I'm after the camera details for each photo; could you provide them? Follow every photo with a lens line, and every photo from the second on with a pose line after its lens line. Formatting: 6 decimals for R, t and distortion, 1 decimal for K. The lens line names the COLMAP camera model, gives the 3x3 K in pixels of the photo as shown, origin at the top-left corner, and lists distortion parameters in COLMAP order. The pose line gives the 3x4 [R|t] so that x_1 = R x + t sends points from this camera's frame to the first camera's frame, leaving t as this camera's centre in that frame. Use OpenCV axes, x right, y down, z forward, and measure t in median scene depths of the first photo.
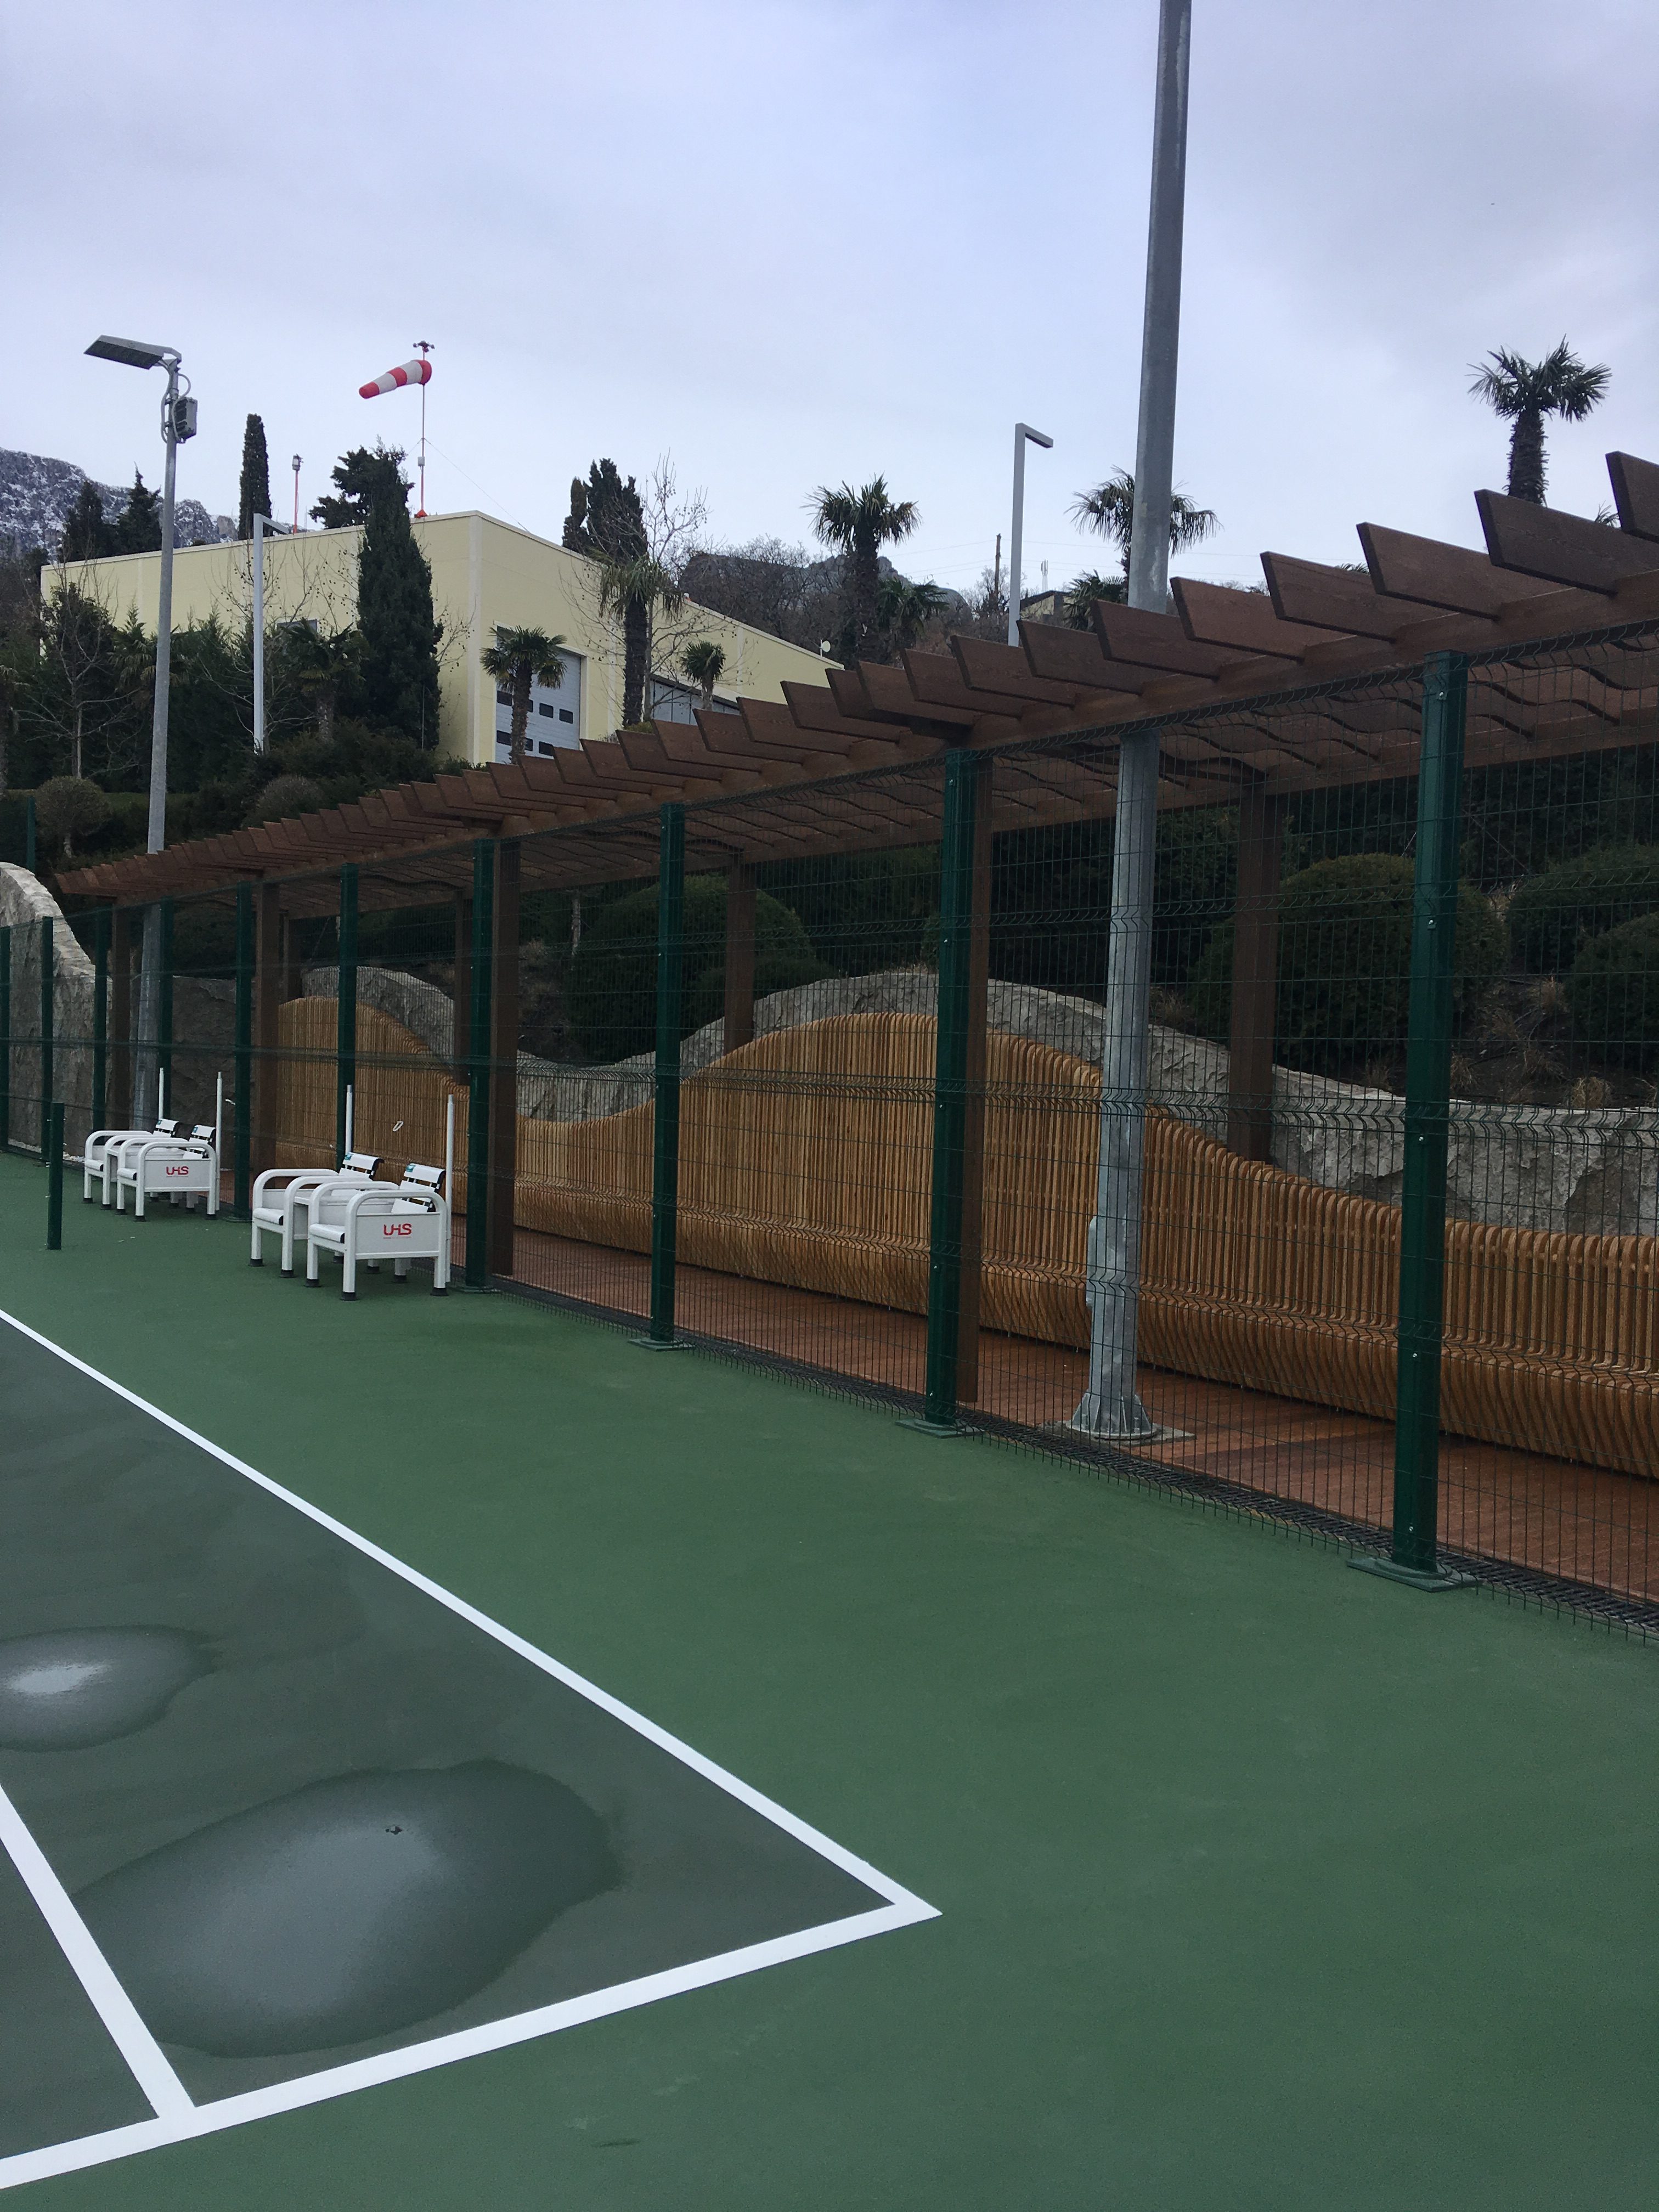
lens RADIAL K [[1876.8, 0, 832.3], [0, 1876.8, 1105.8], [0, 0, 1]] dist [0.041230, 0.001696]
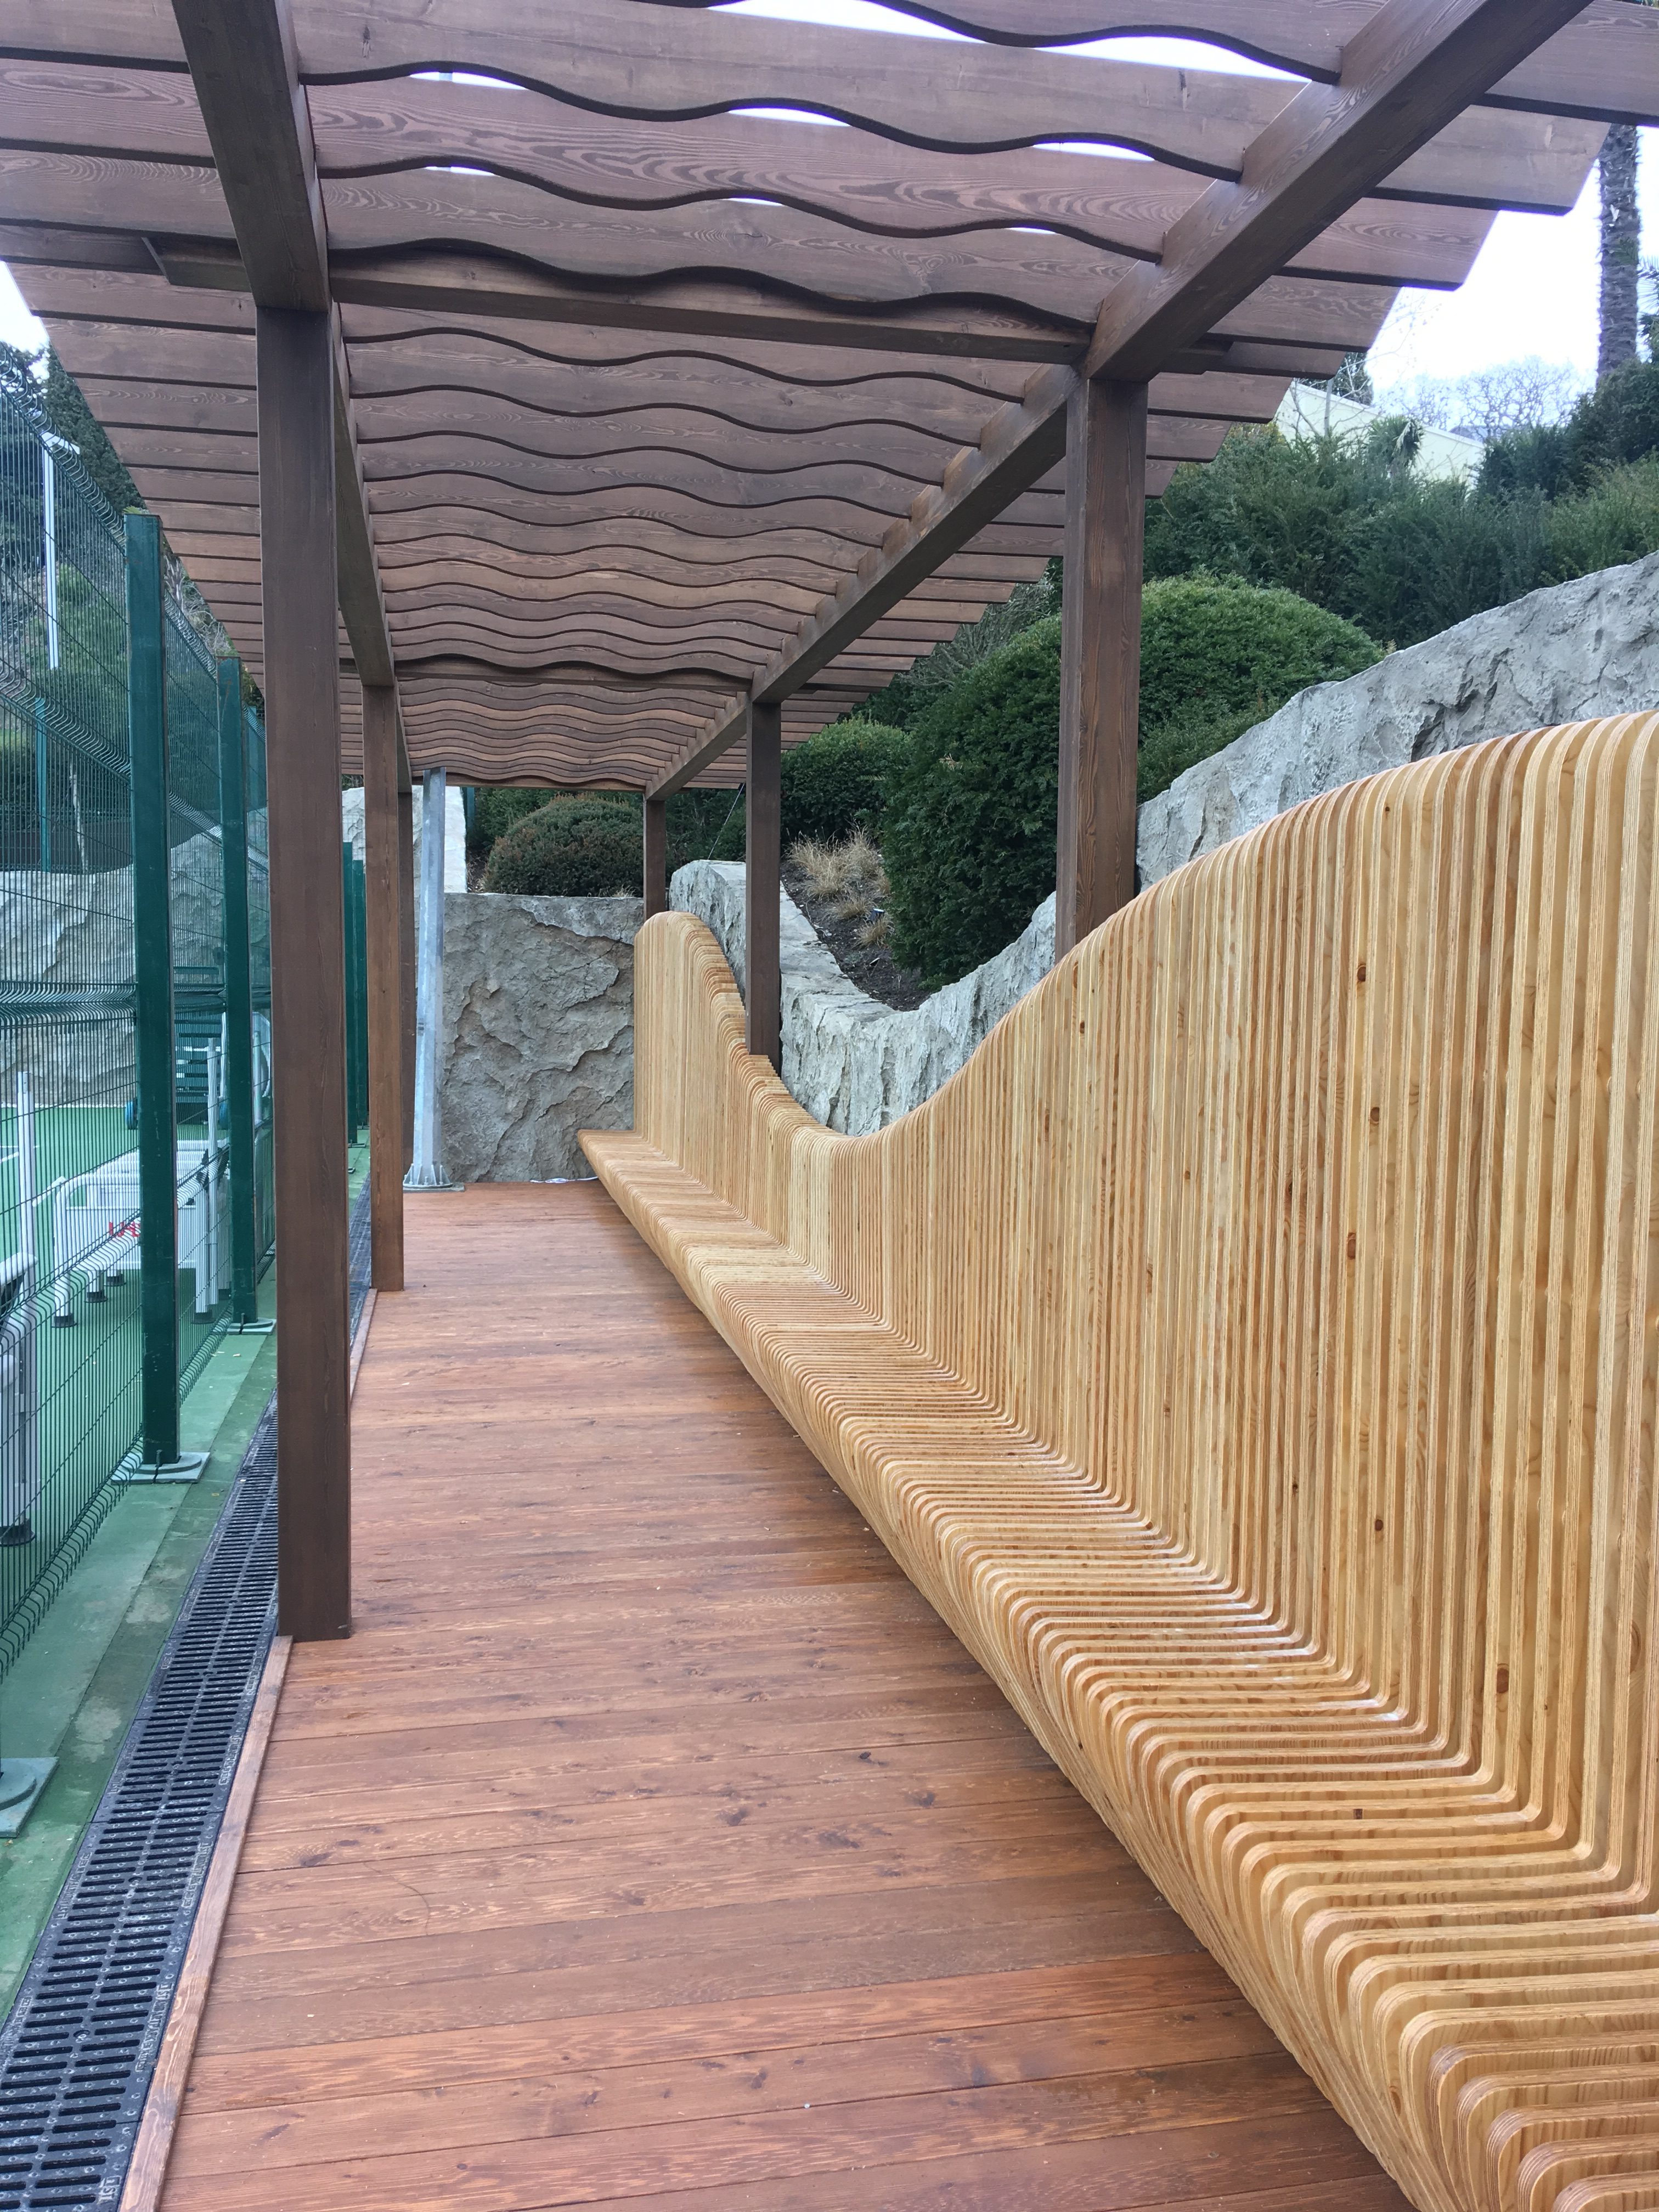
lens RADIAL K [[1876.8, 0, 826.9], [0, 1876.8, 1110.4], [0, 0, 1]] dist [0.041230, 0.001696]
pose [[0.920712, 0.008176, -0.390156, 0.037228], [0.000063, 0.999777, 0.021099, -0.008654], [0.390242, -0.019451, 0.920507, 0.672616]]
